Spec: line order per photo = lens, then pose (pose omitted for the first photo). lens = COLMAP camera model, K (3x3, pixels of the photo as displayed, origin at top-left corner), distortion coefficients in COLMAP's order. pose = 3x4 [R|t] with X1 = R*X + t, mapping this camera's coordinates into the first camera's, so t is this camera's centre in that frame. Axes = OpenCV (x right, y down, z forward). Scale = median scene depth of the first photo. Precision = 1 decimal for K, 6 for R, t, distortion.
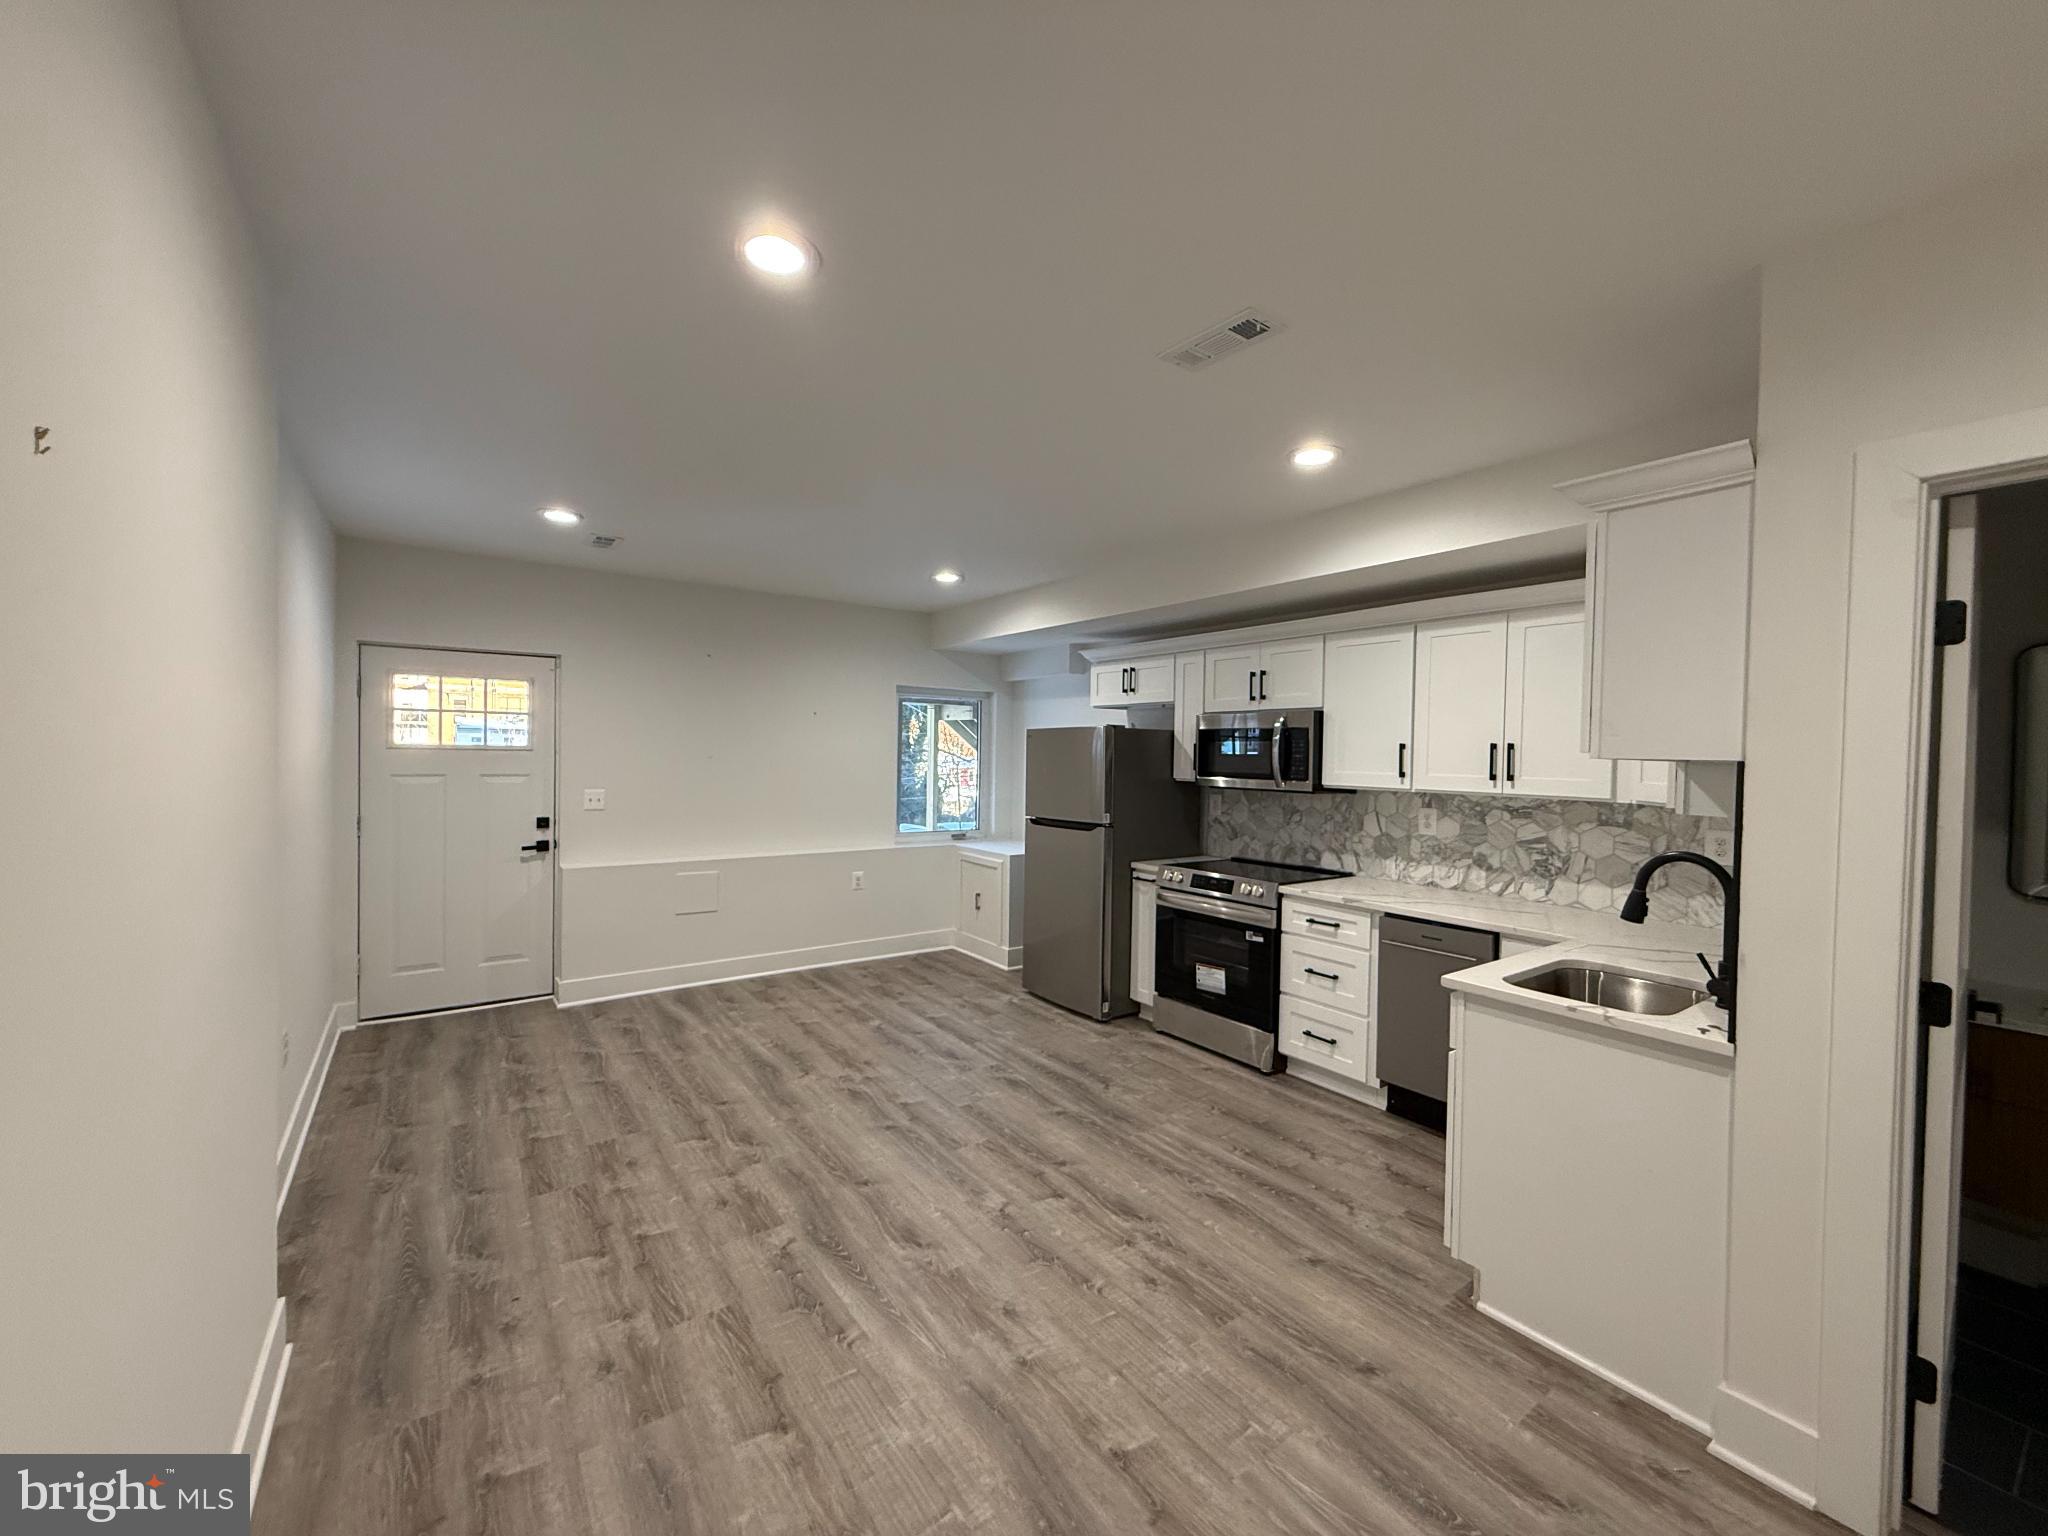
lens RADIAL K [[843.0, 0, 1024.0], [0, 843.0, 768.0], [0, 0, 1]] dist [0.000360, 0.000092]
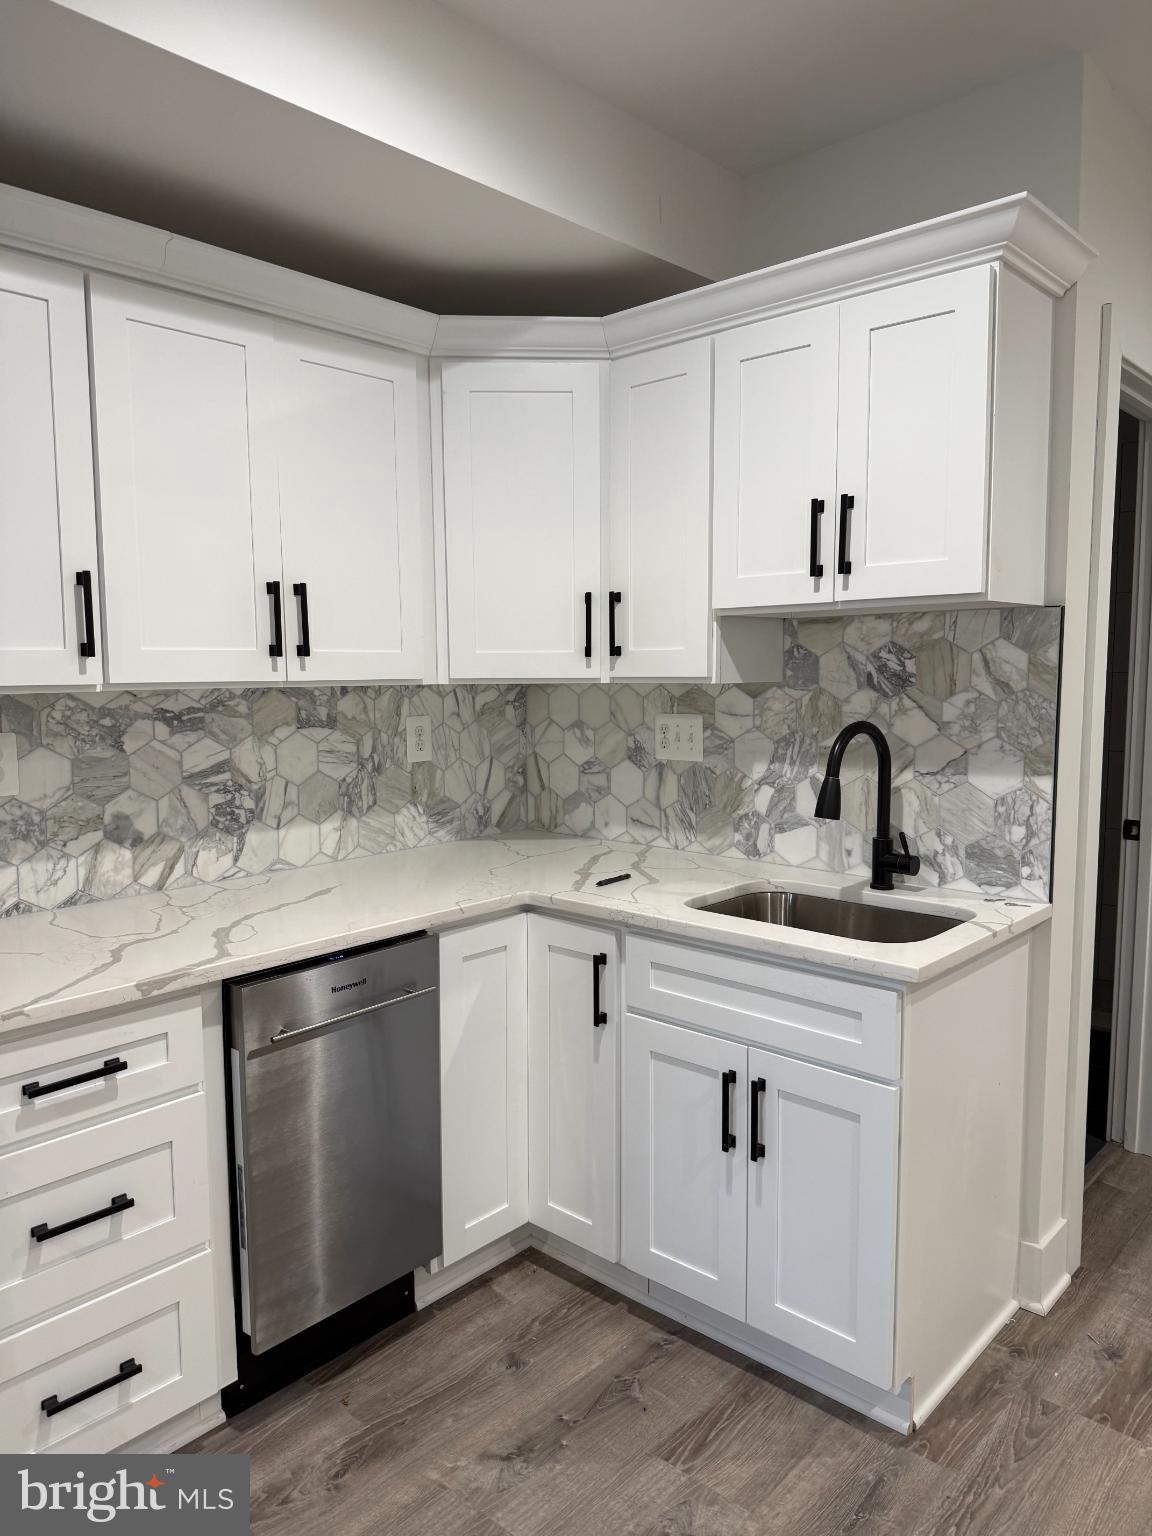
lens RADIAL K [[1074.3, 0, 576.0], [0, 1074.3, 768.0], [0, 0, 1]] dist [0.094602, -0.145739]
pose [[-0.229032, -0.111235, 0.967042, -0.106707], [0.020814, 0.992663, 0.119111, 0.006543], [-0.973196, 0.047408, -0.225037, 0.833603]]
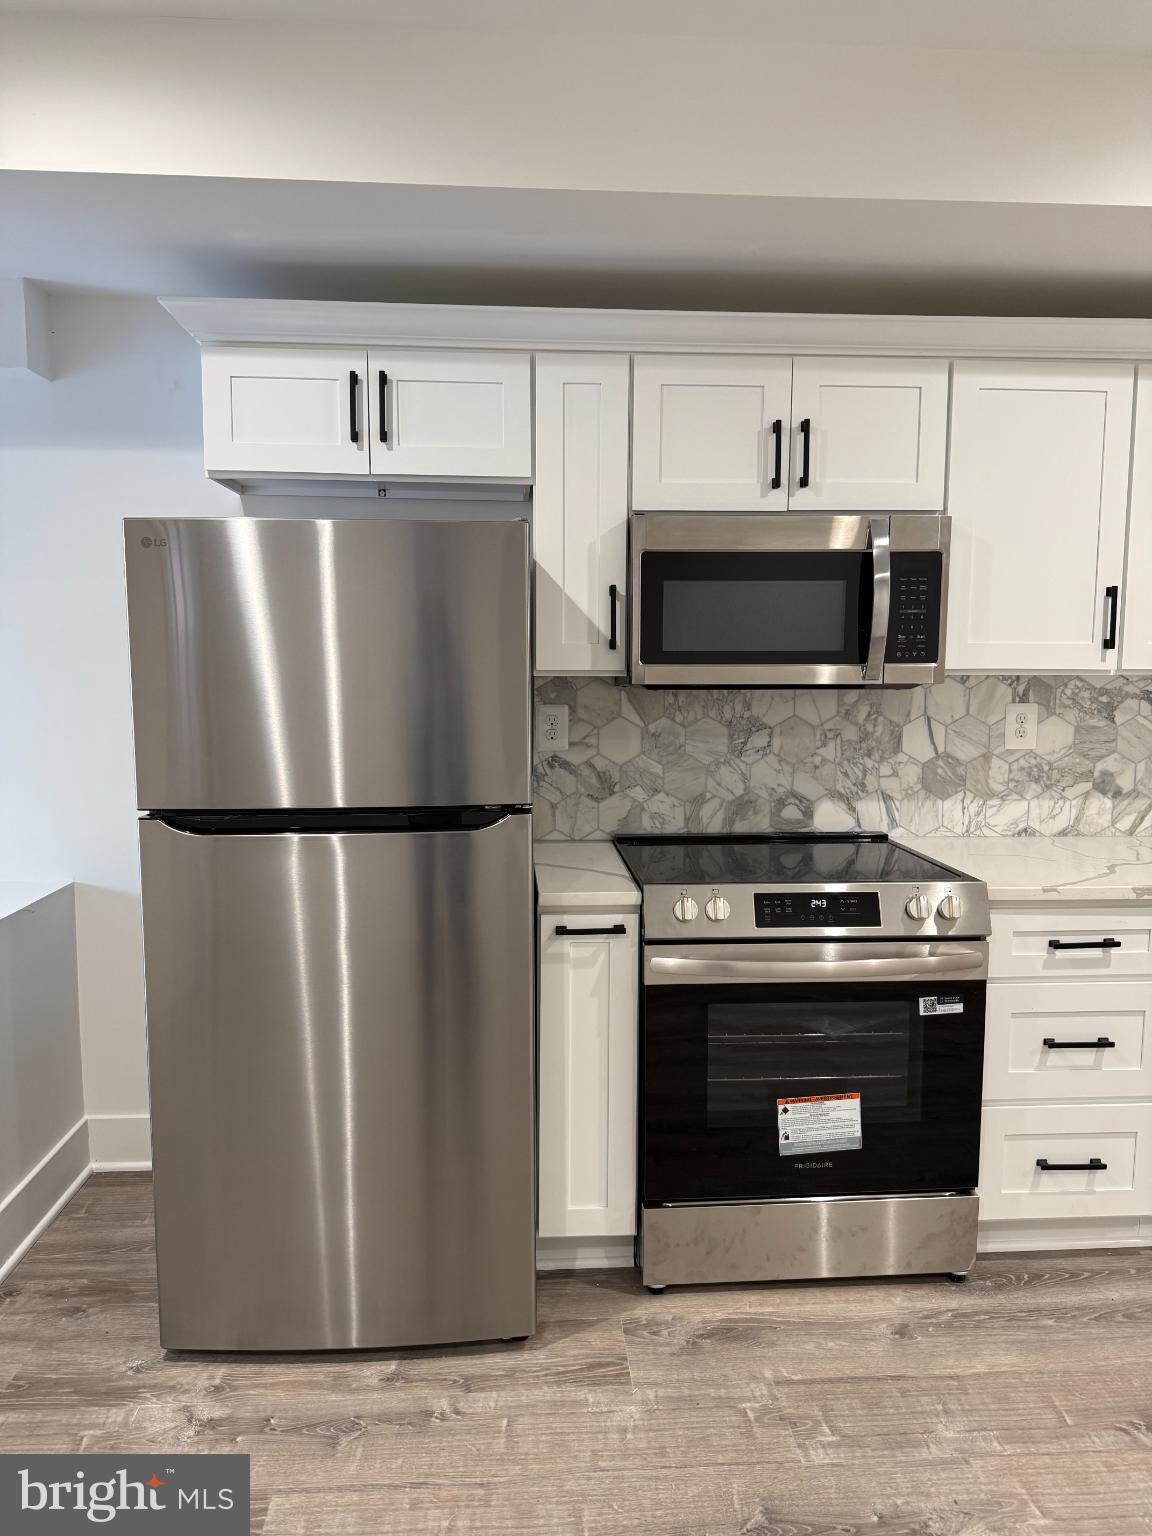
lens RADIAL K [[1074.3, 0, 576.0], [0, 1074.3, 768.0], [0, 0, 1]] dist [0.094602, -0.145739]
pose [[0.521247, -0.107325, 0.846630, -0.315161], [0.020091, 0.993329, 0.113553, 0.000683], [-0.853169, -0.042180, 0.519926, 0.863115]]
